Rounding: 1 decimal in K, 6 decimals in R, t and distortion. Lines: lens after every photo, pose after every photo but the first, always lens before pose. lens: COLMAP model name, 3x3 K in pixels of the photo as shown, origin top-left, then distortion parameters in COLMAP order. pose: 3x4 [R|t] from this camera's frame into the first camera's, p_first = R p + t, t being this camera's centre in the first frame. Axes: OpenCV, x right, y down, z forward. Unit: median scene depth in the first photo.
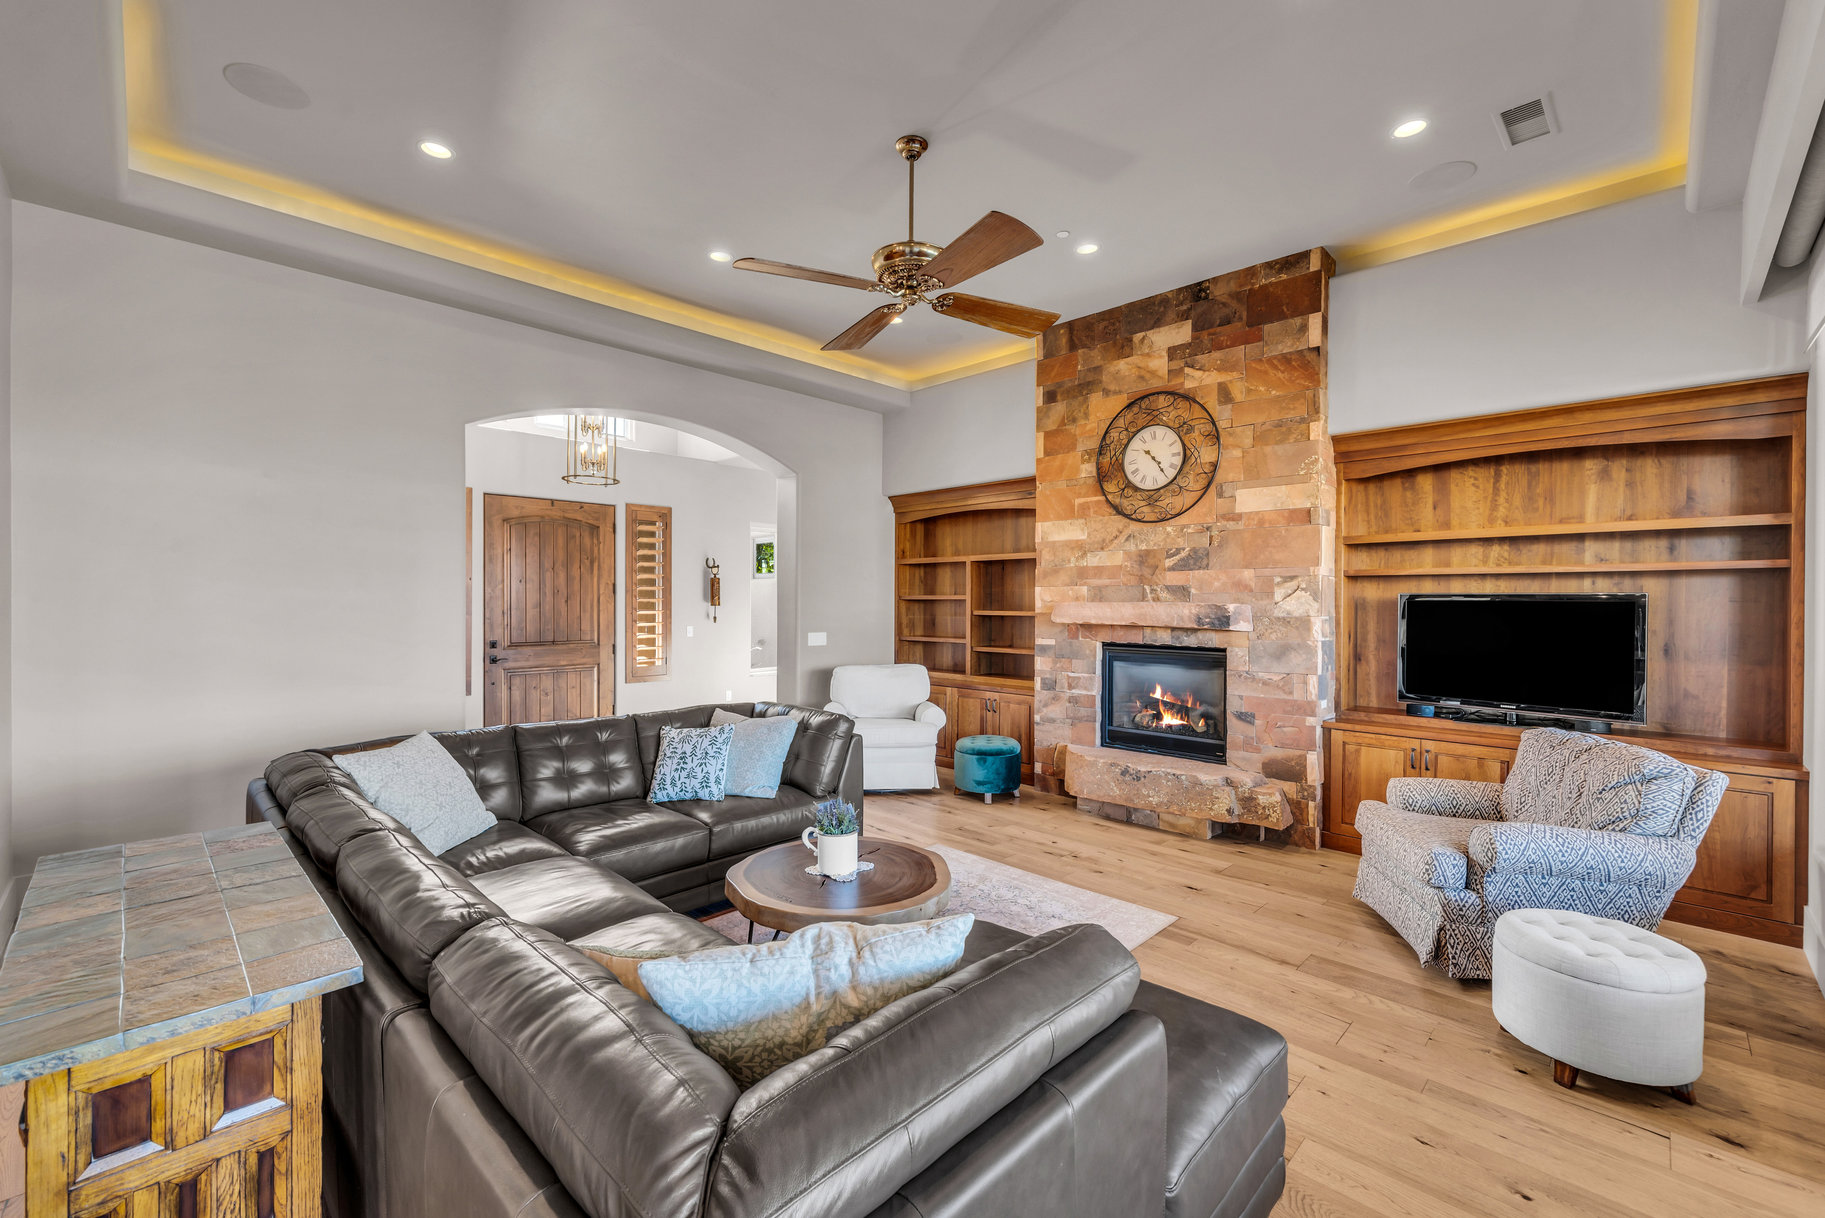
lens RADIAL K [[759.0, 0, 896.8], [0, 759.0, 606.1], [0, 0, 1]] dist [0.001319, -0.000146]
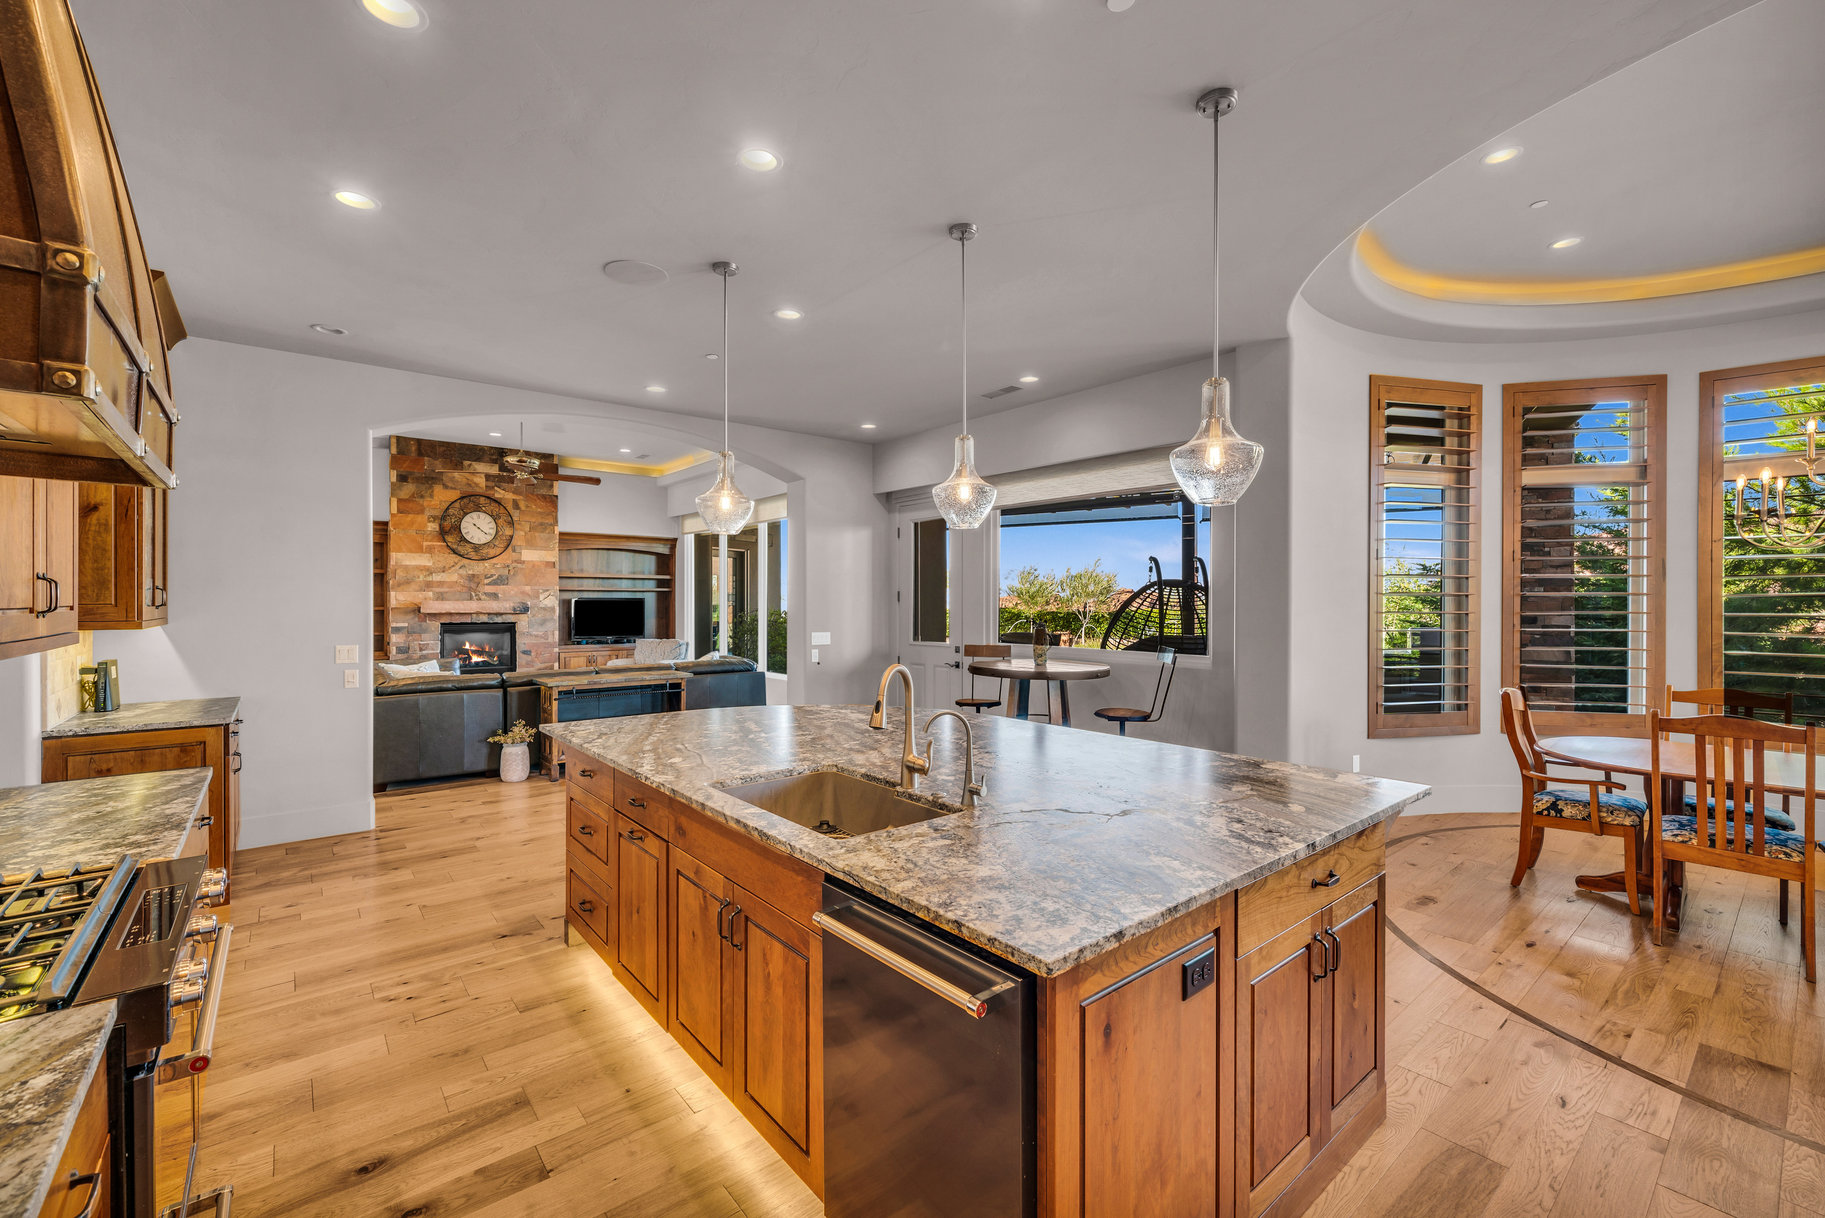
lens RADIAL K [[759.0, 0, 896.9], [0, 759.0, 600.7], [0, 0, 1]] dist [0.001319, -0.000146]
pose [[0.108893, -0.003826, 0.994046, -1.528051], [0.004278, 0.999985, 0.003380, -0.007797], [-0.994044, 0.003885, 0.108908, -0.301913]]
